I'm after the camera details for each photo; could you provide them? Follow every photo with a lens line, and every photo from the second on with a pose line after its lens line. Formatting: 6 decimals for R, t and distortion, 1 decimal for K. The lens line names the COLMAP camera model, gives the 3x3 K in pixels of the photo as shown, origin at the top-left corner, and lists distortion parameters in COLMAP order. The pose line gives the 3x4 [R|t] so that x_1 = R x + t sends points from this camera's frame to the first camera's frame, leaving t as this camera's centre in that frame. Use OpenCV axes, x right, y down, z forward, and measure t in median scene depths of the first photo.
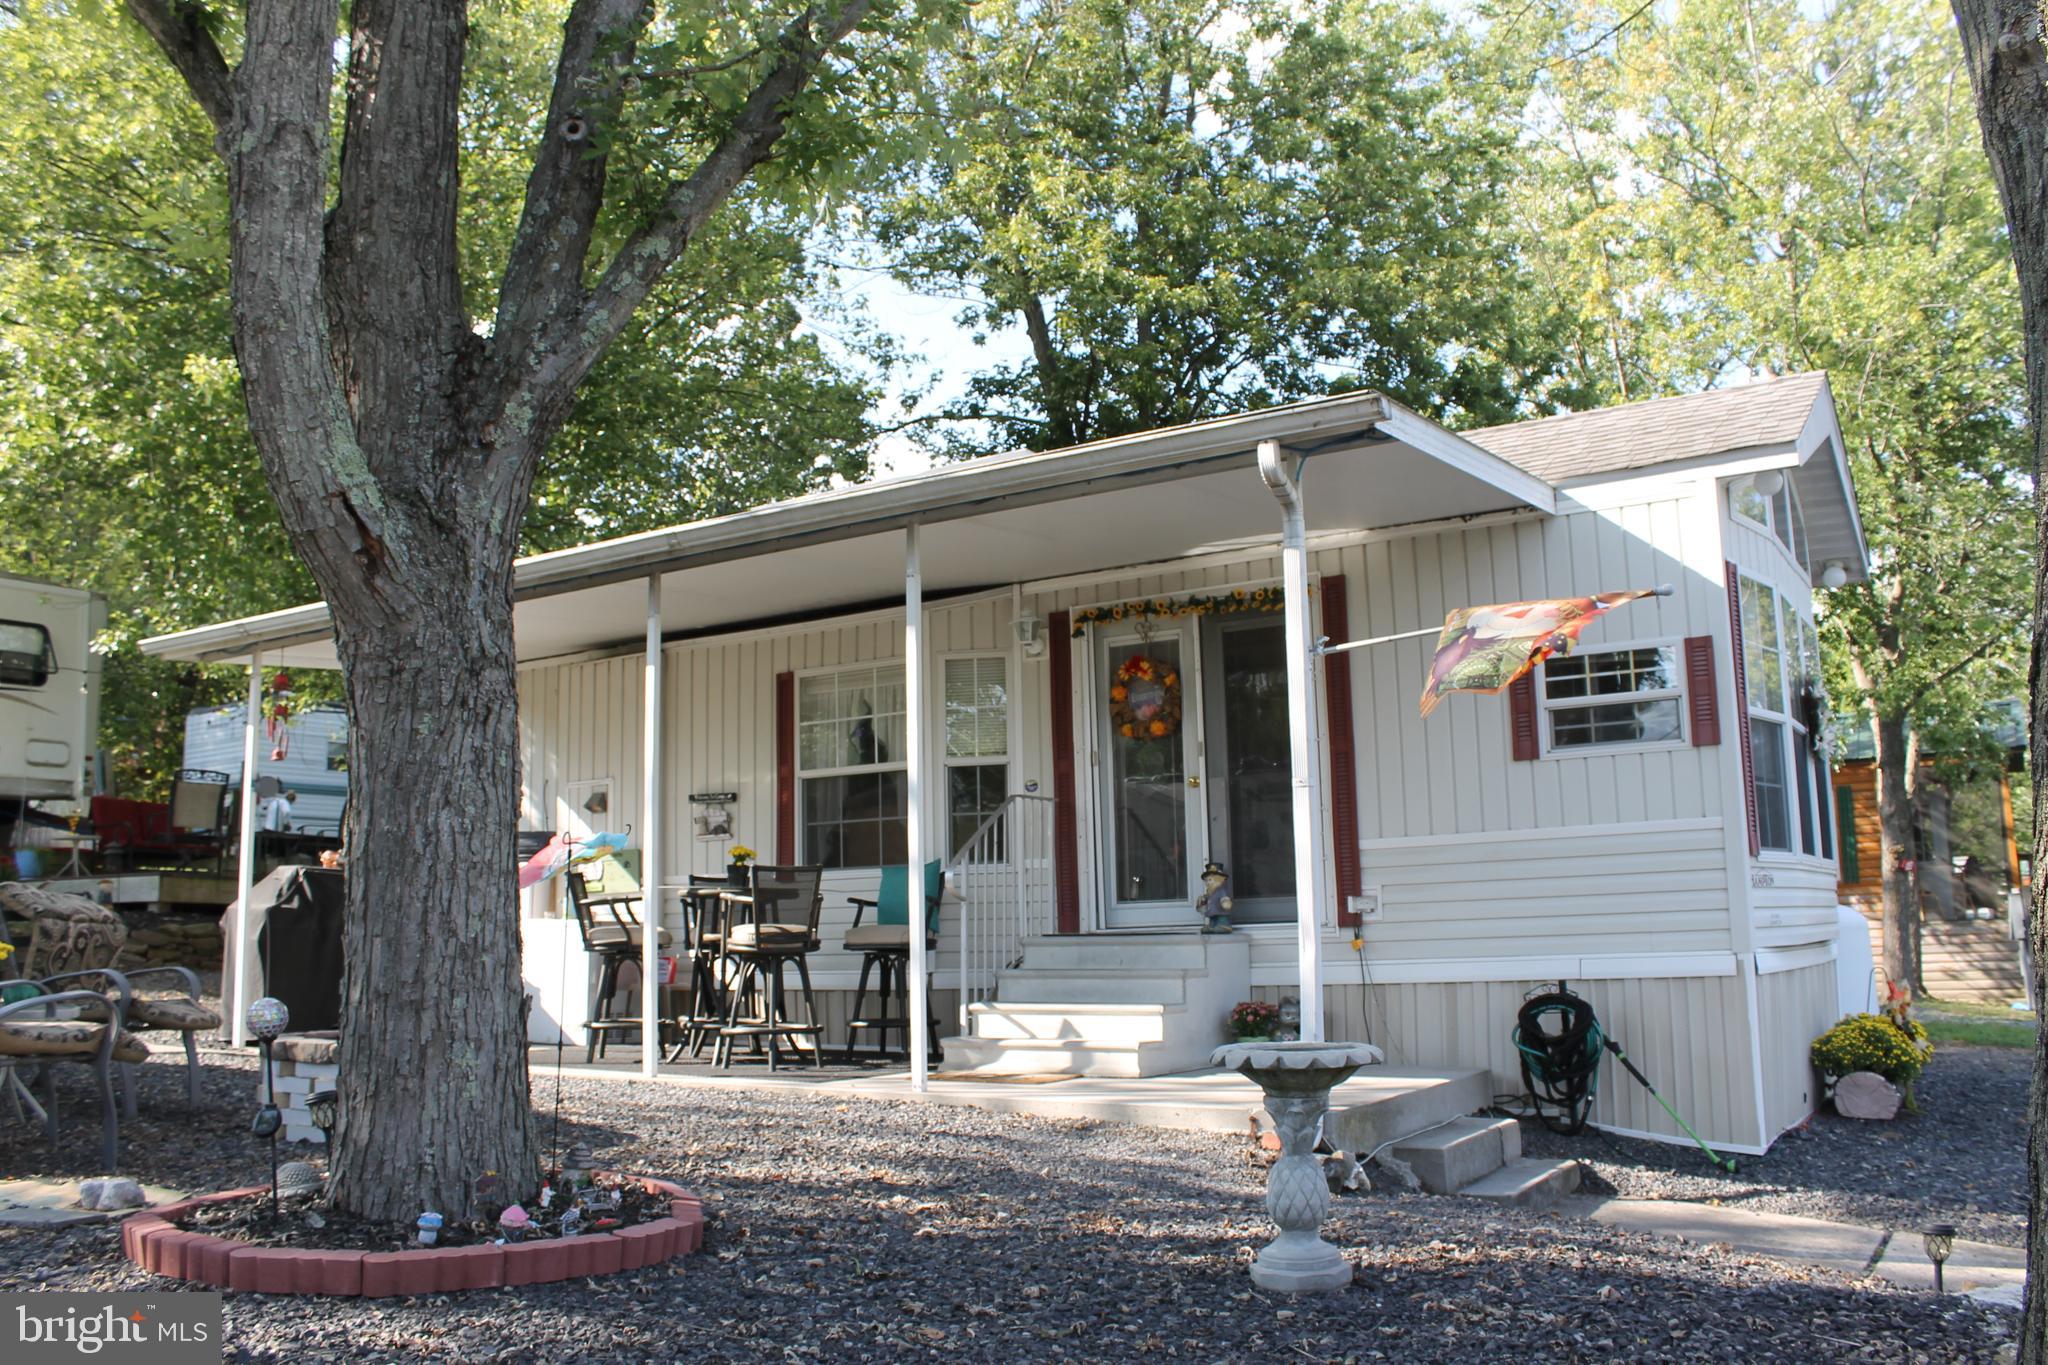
lens RADIAL K [[1720.7, 0, 1047.4], [0, 1720.7, 675.9], [0, 0, 1]] dist [-0.168588, 0.148168]
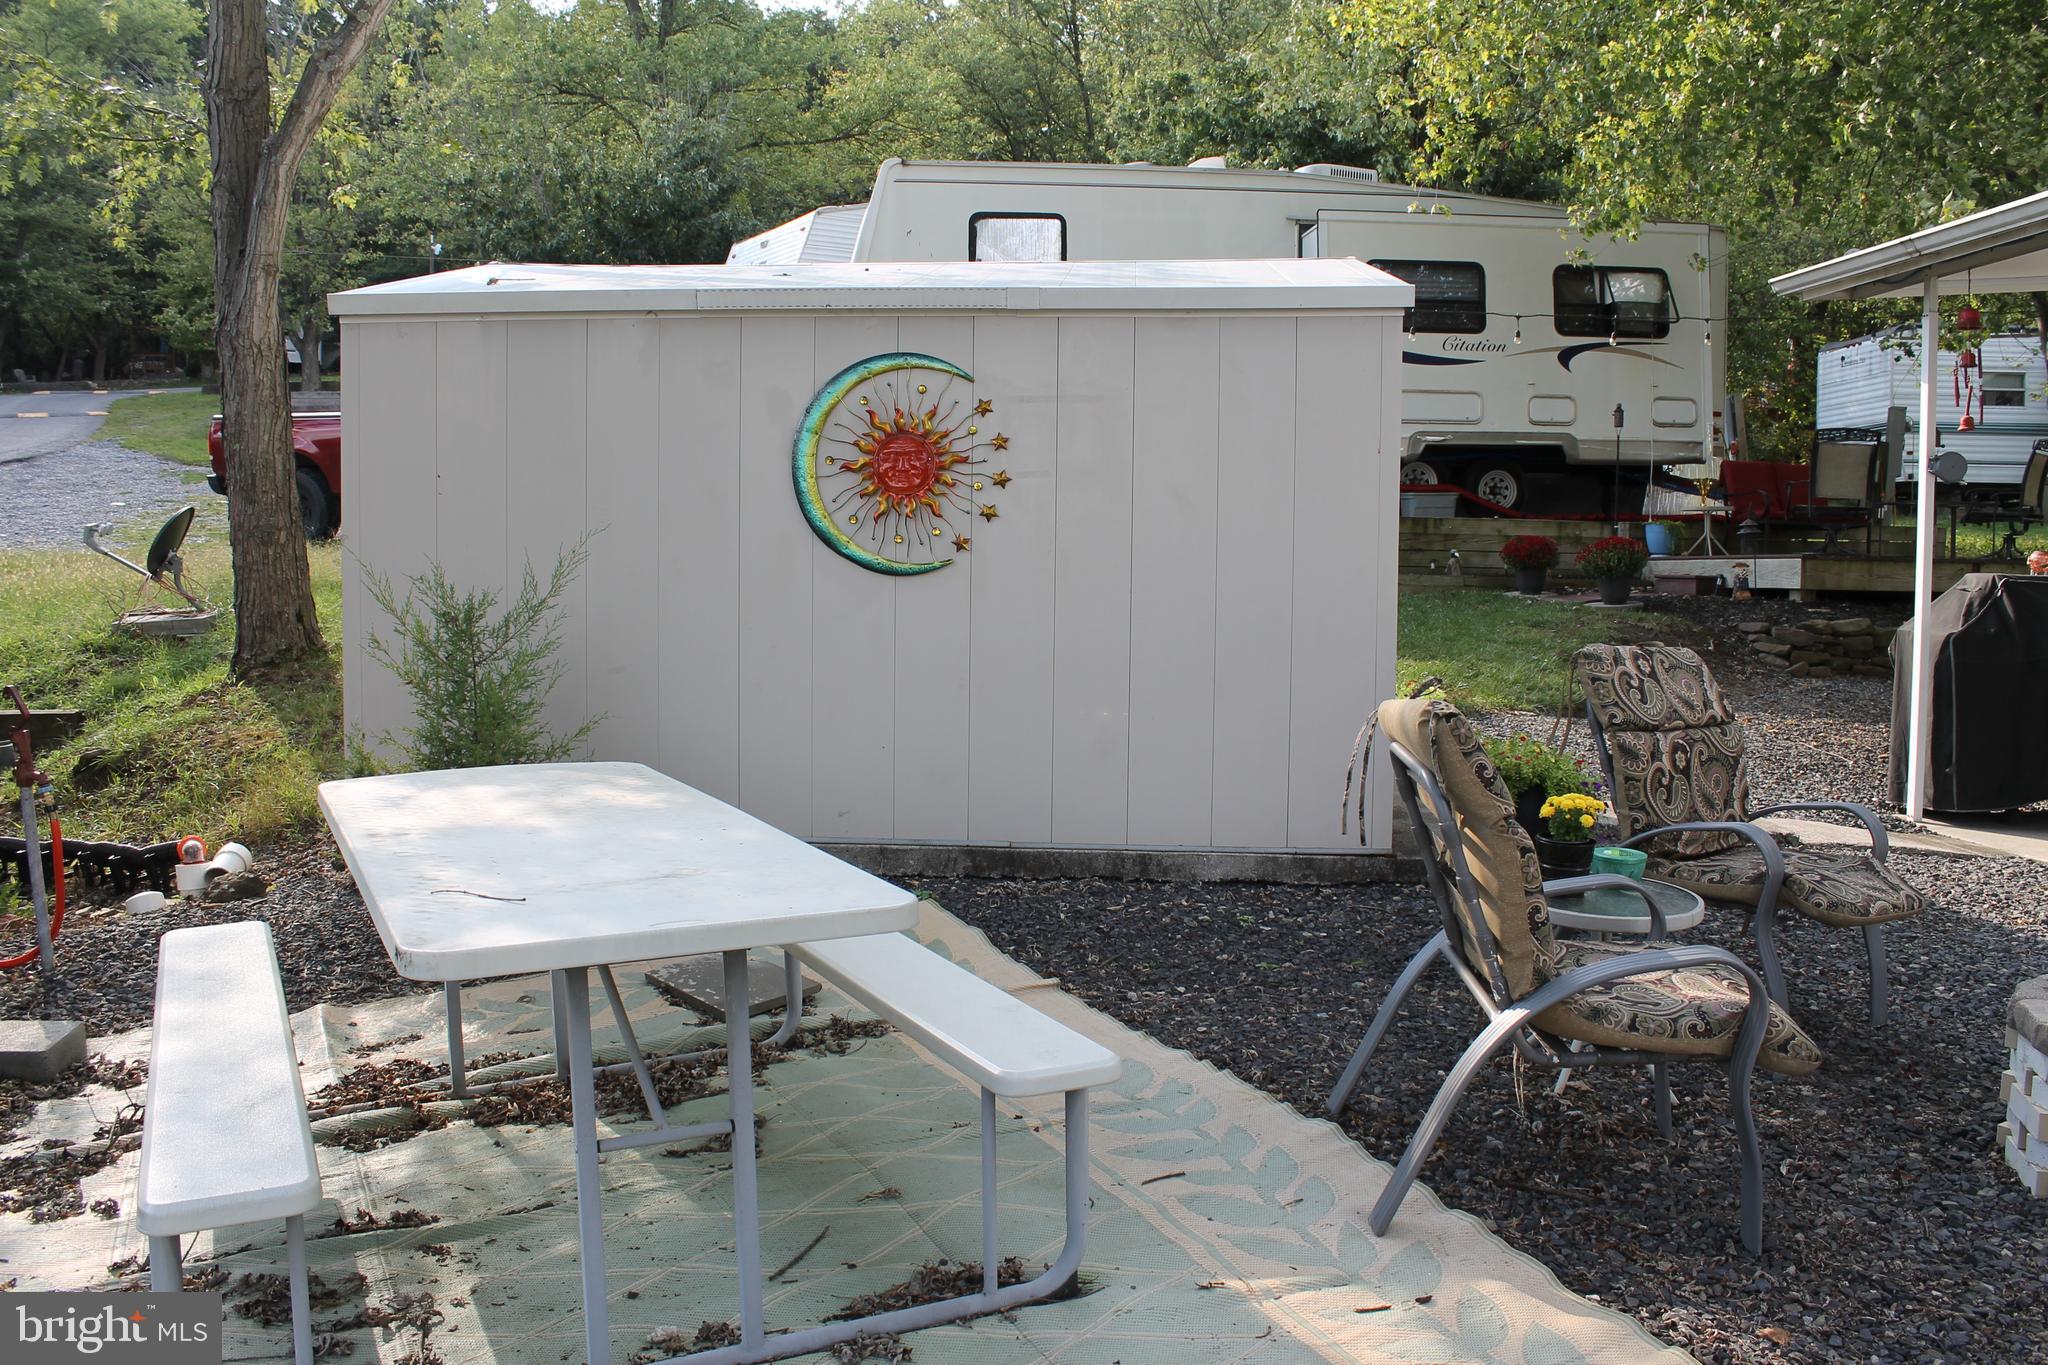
lens RADIAL K [[1720.7, 0, 1042.7], [0, 1720.7, 673.4], [0, 0, 1]] dist [-0.168588, 0.148168]
pose [[0.615659, 0.069917, -0.784905, -0.171259], [0.104822, 0.979938, 0.169509, -0.009954], [0.781010, -0.186635, 0.595979, 0.302571]]
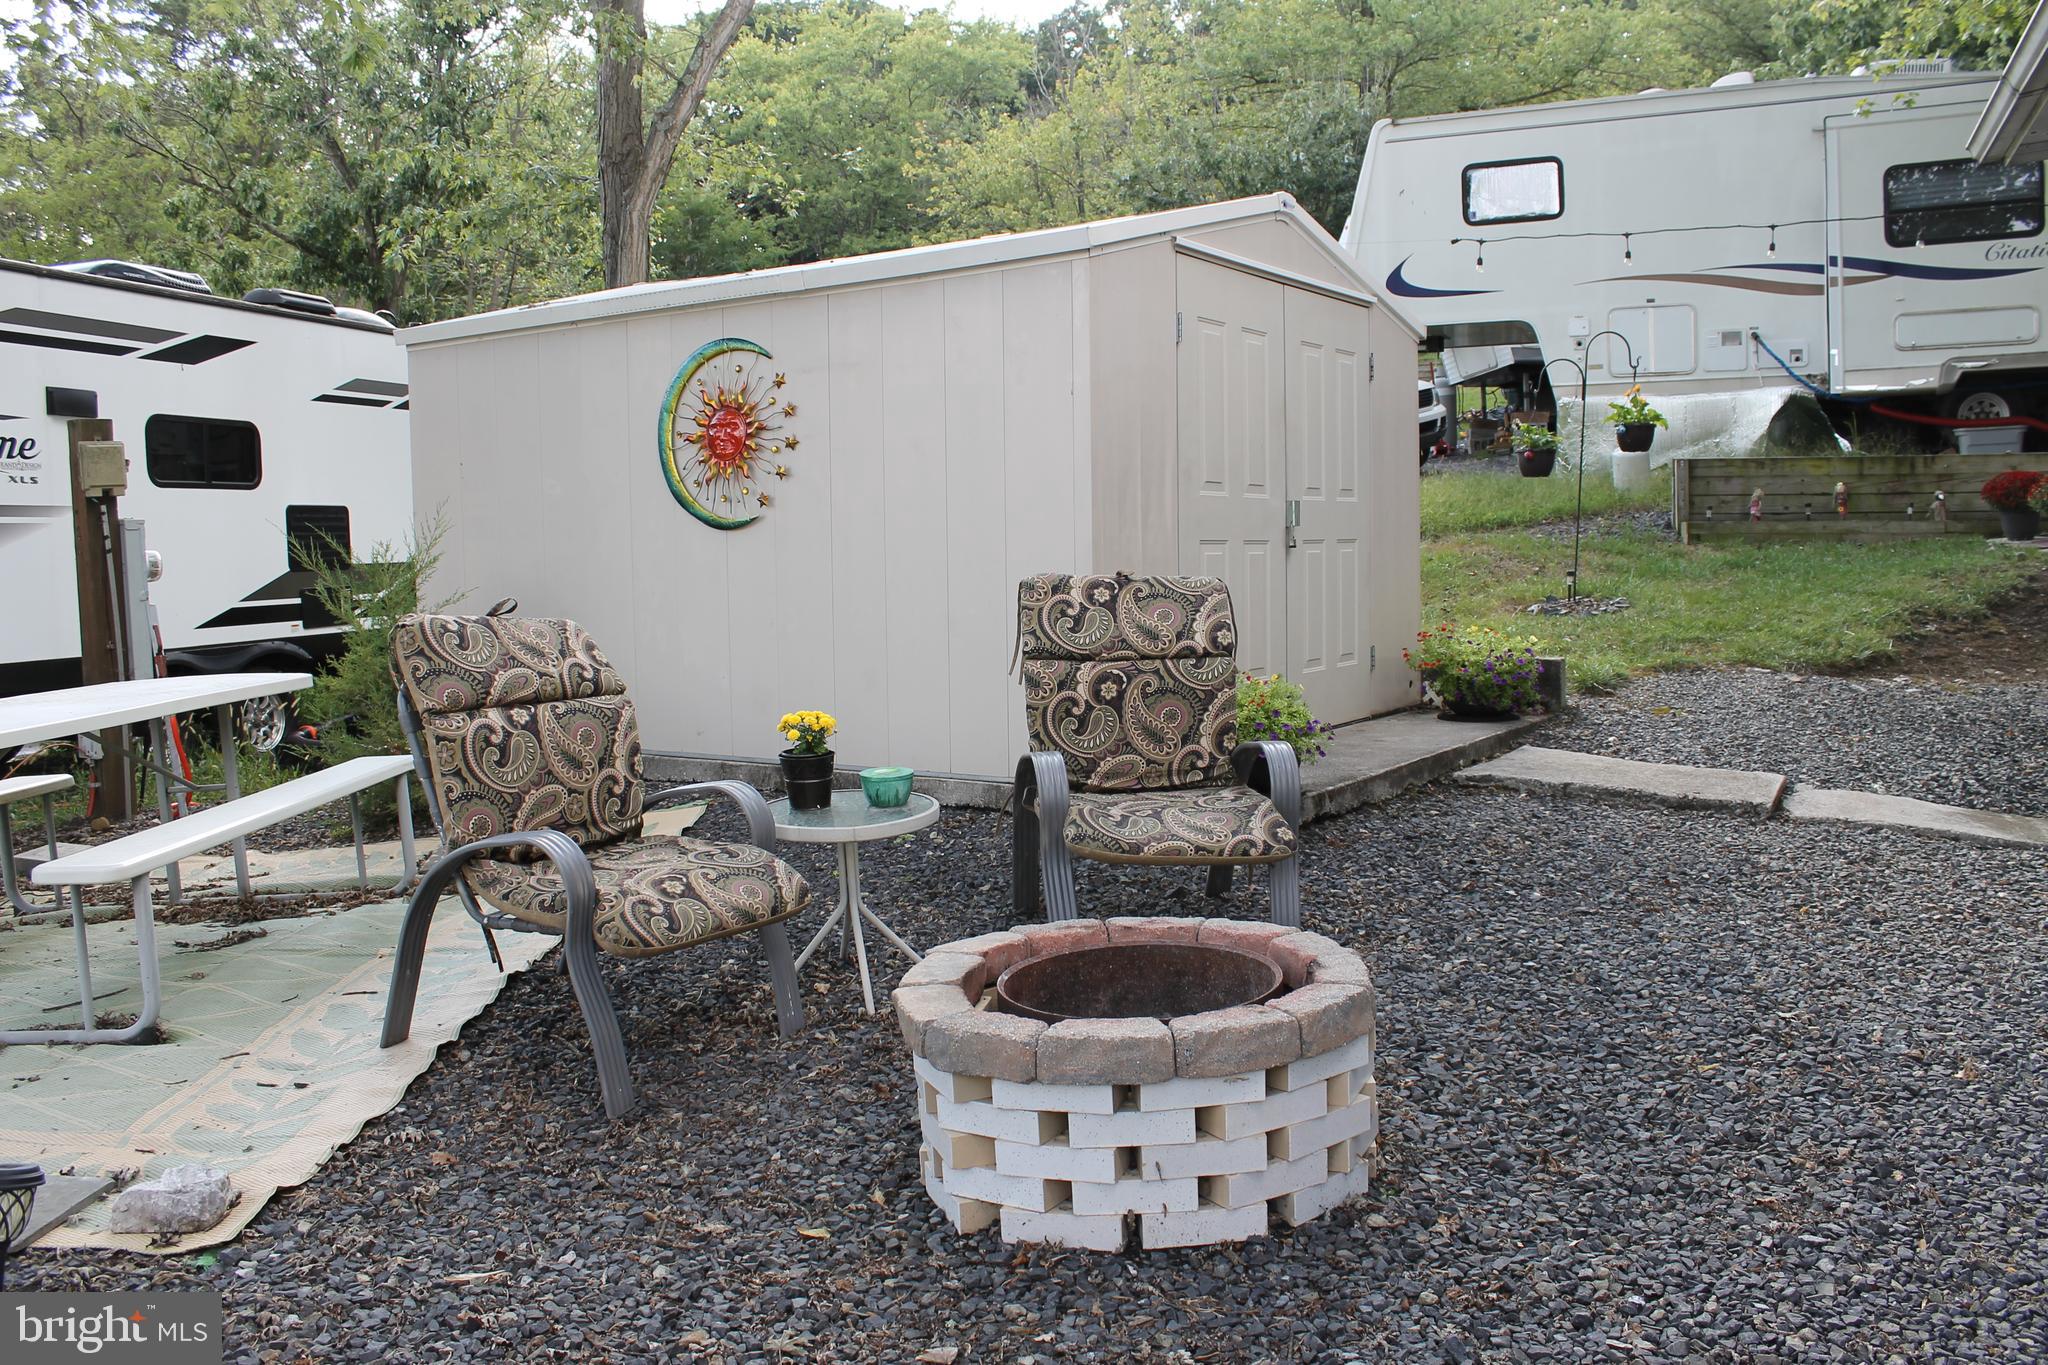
lens RADIAL K [[1720.7, 0, 1040.9], [0, 1720.7, 680.3], [0, 0, 1]] dist [-0.168588, 0.148168]
pose [[0.147998, 0.091049, -0.984788, 0.038211], [0.171342, 0.978335, 0.116202, 0.054738], [0.974032, -0.185933, 0.129191, 0.655234]]
